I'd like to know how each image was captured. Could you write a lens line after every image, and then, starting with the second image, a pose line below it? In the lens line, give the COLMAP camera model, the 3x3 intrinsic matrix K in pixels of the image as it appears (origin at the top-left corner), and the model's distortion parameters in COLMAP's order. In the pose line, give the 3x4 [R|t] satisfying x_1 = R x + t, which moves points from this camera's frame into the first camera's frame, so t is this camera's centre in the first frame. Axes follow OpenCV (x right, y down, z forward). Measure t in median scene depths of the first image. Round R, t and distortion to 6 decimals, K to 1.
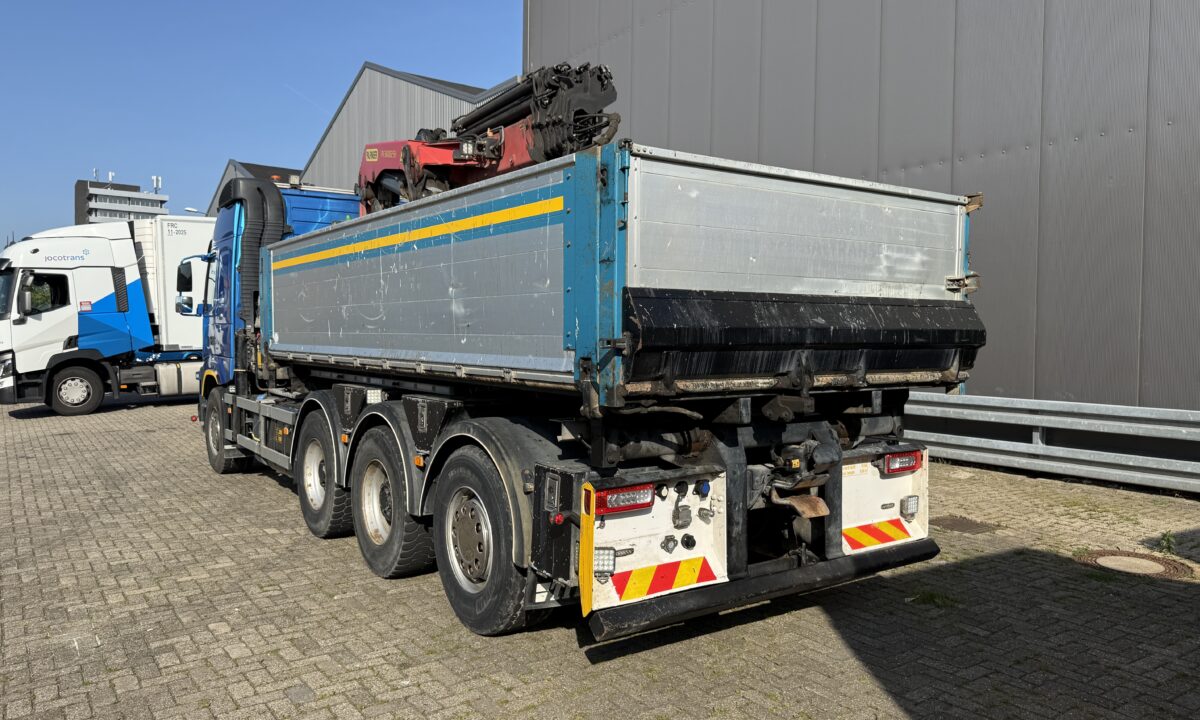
lens RADIAL K [[845.4, 0, 600.1], [0, 845.4, 367.4], [0, 0, 1]] dist [0.052349, -0.060997]
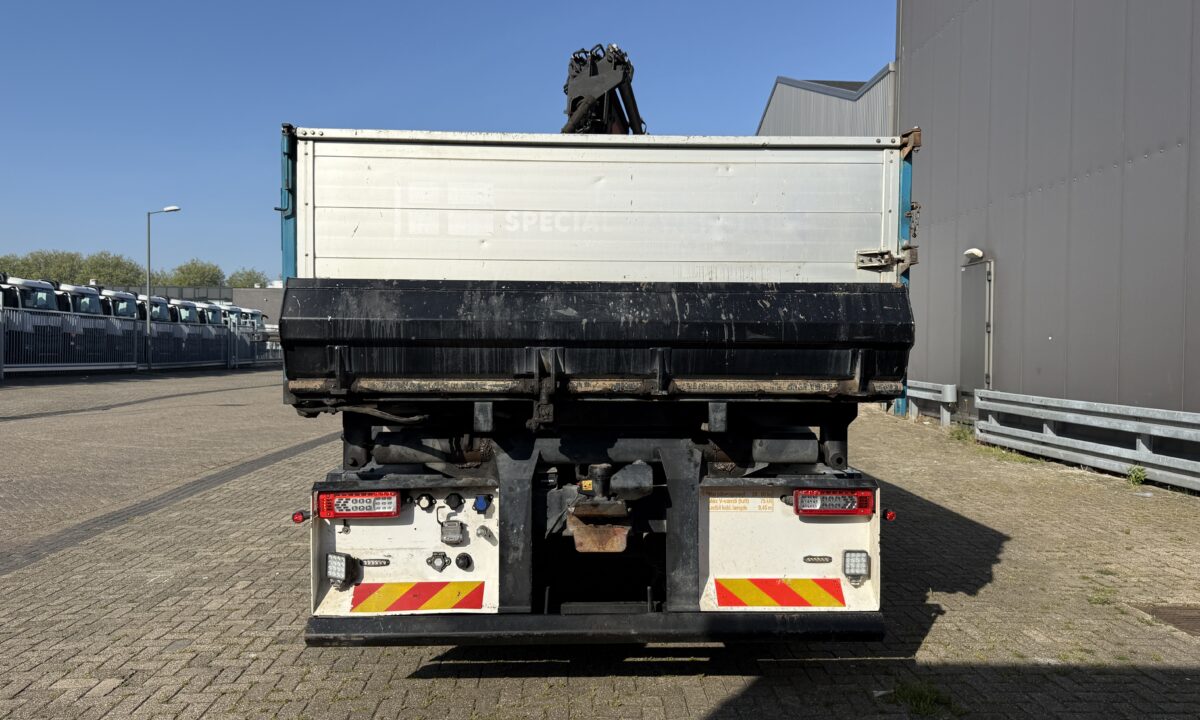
lens RADIAL K [[845.4, 0, 627.9], [0, 845.4, 371.1], [0, 0, 1]] dist [0.052349, -0.060997]
pose [[0.839385, 0.015313, -0.543321, 0.732546], [-0.022130, 0.999737, -0.006012, 0.005513], [0.543086, 0.017070, 0.839503, 0.336267]]
